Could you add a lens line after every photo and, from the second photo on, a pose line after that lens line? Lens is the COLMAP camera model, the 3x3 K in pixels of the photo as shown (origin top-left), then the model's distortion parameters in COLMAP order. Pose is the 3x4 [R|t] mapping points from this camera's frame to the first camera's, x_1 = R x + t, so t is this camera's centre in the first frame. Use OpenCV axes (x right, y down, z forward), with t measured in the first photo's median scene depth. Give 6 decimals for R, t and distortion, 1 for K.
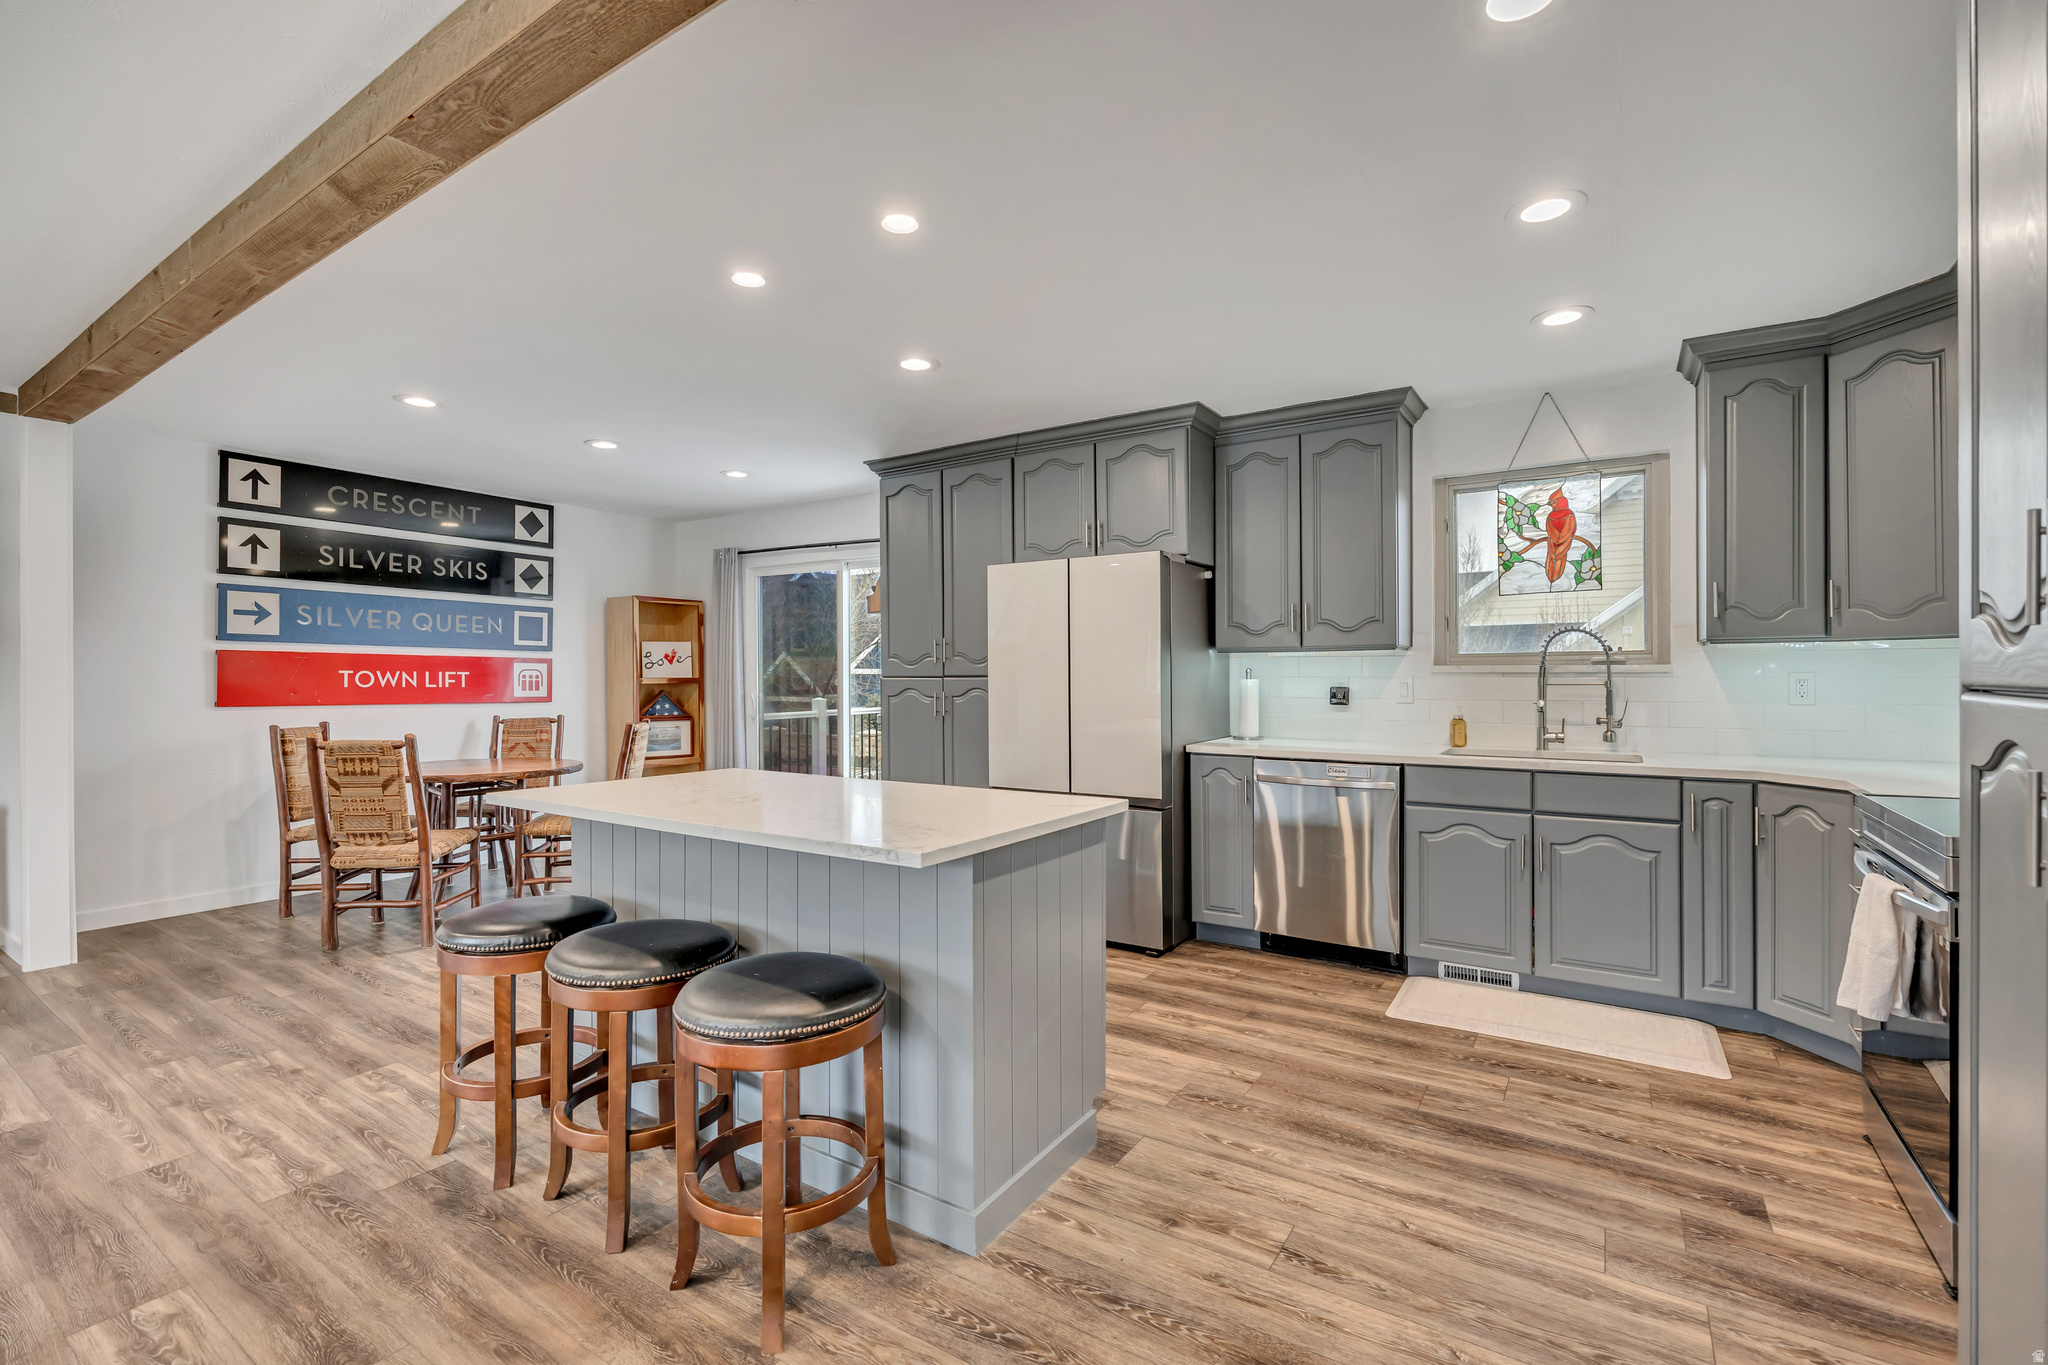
lens RADIAL K [[899.5, 0, 1027.3], [0, 899.5, 673.0], [0, 0, 1]] dist [-0.014959, 0.000194]
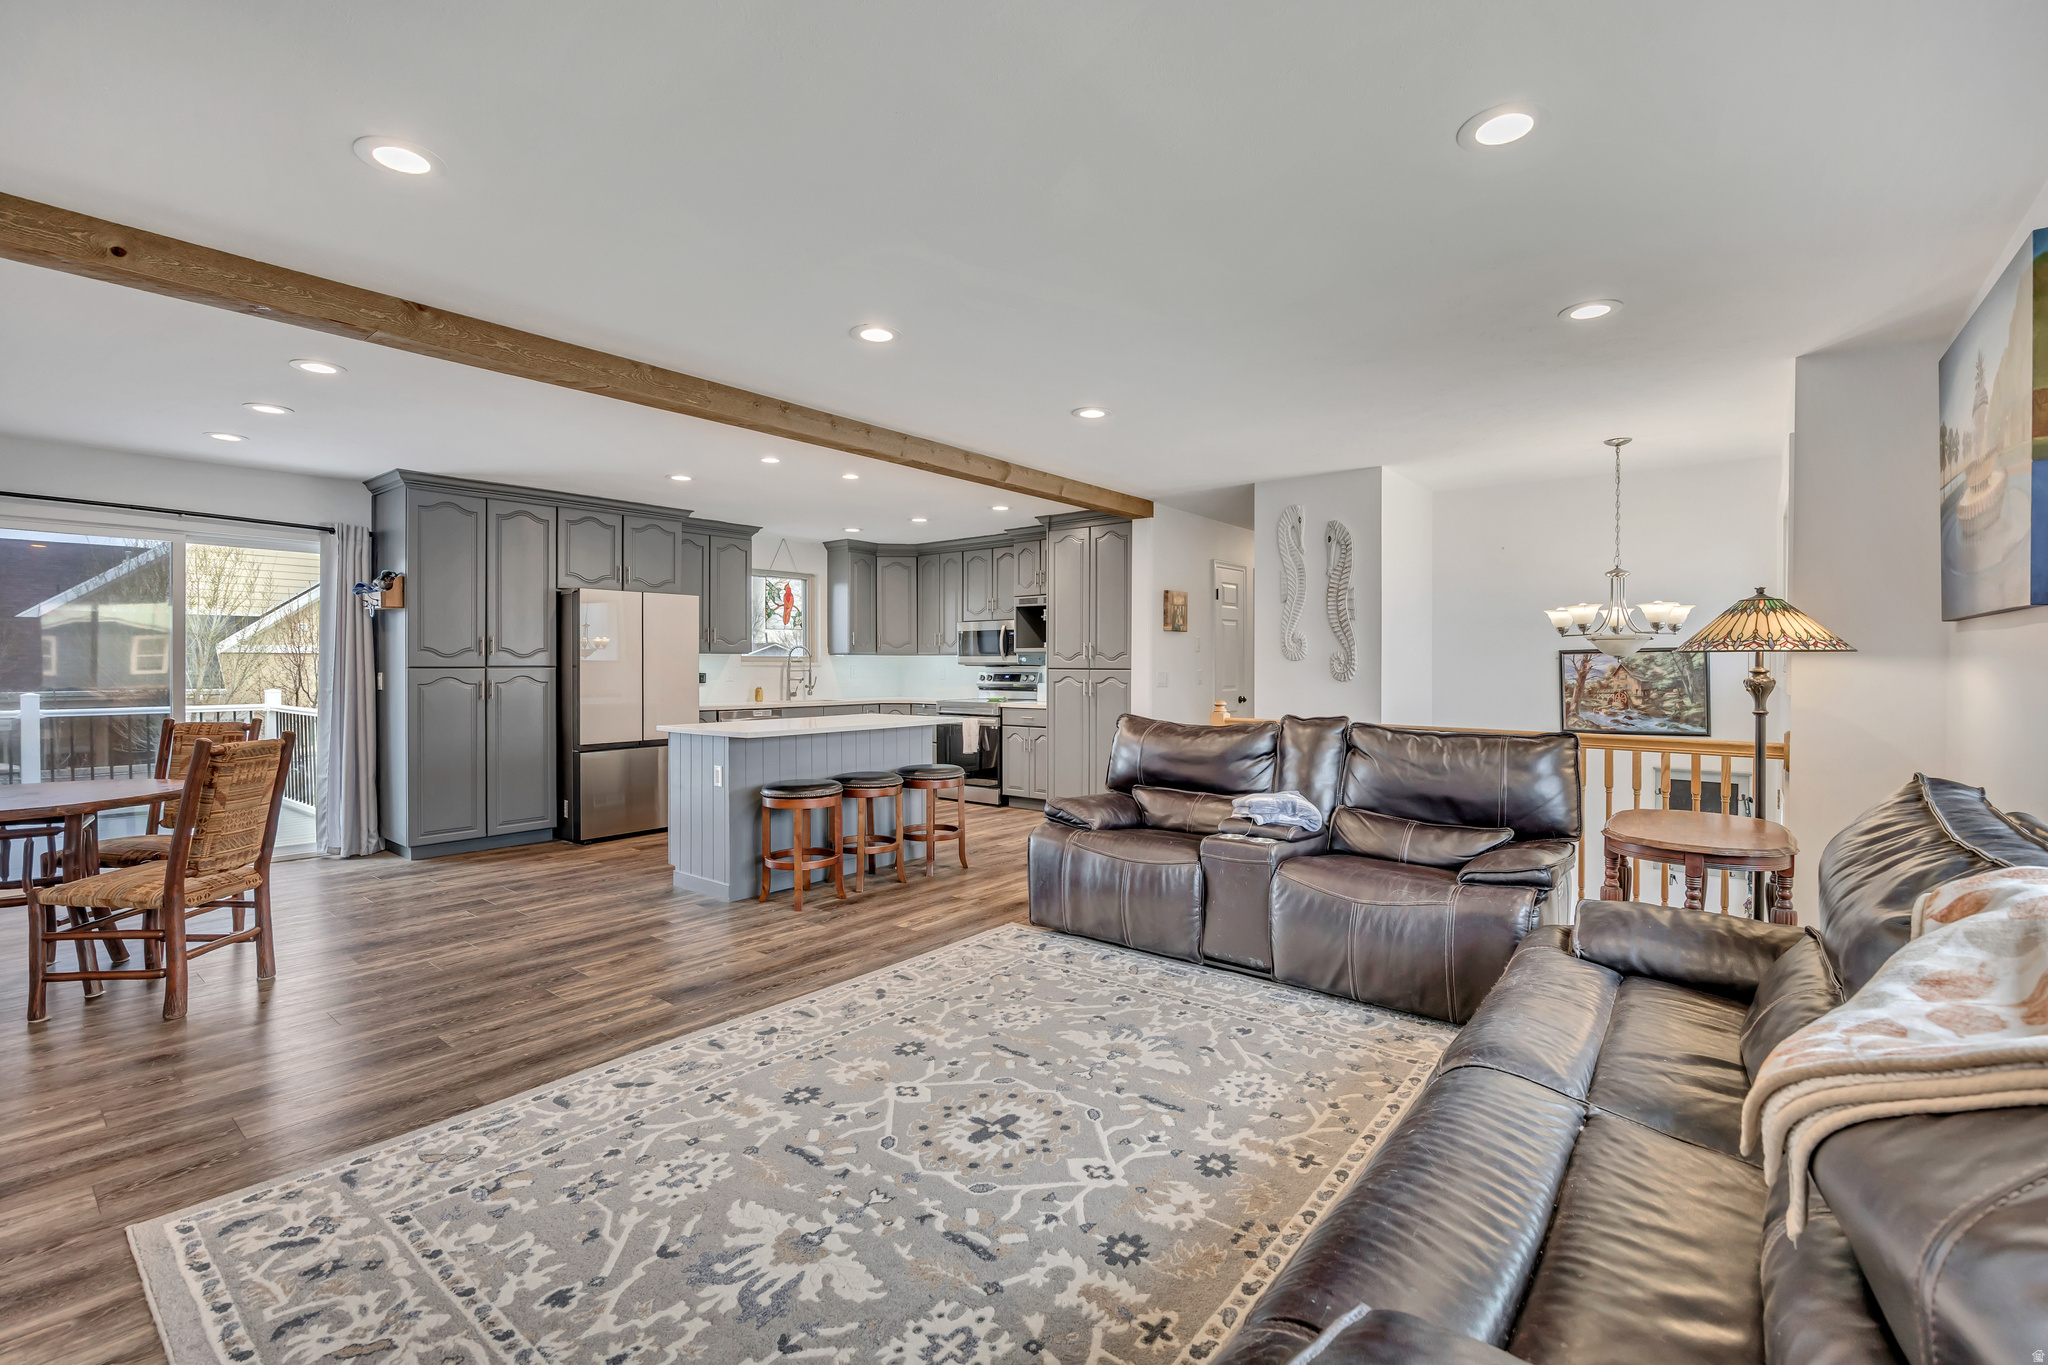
lens RADIAL K [[899.5, 0, 1026.7], [0, 899.5, 661.4], [0, 0, 1]] dist [-0.014959, 0.000194]
pose [[0.103014, 0.007294, 0.994653, -1.518605], [-0.002194, 0.999972, -0.007105, 0.002926], [-0.994677, -0.001450, 0.103027, 0.178856]]
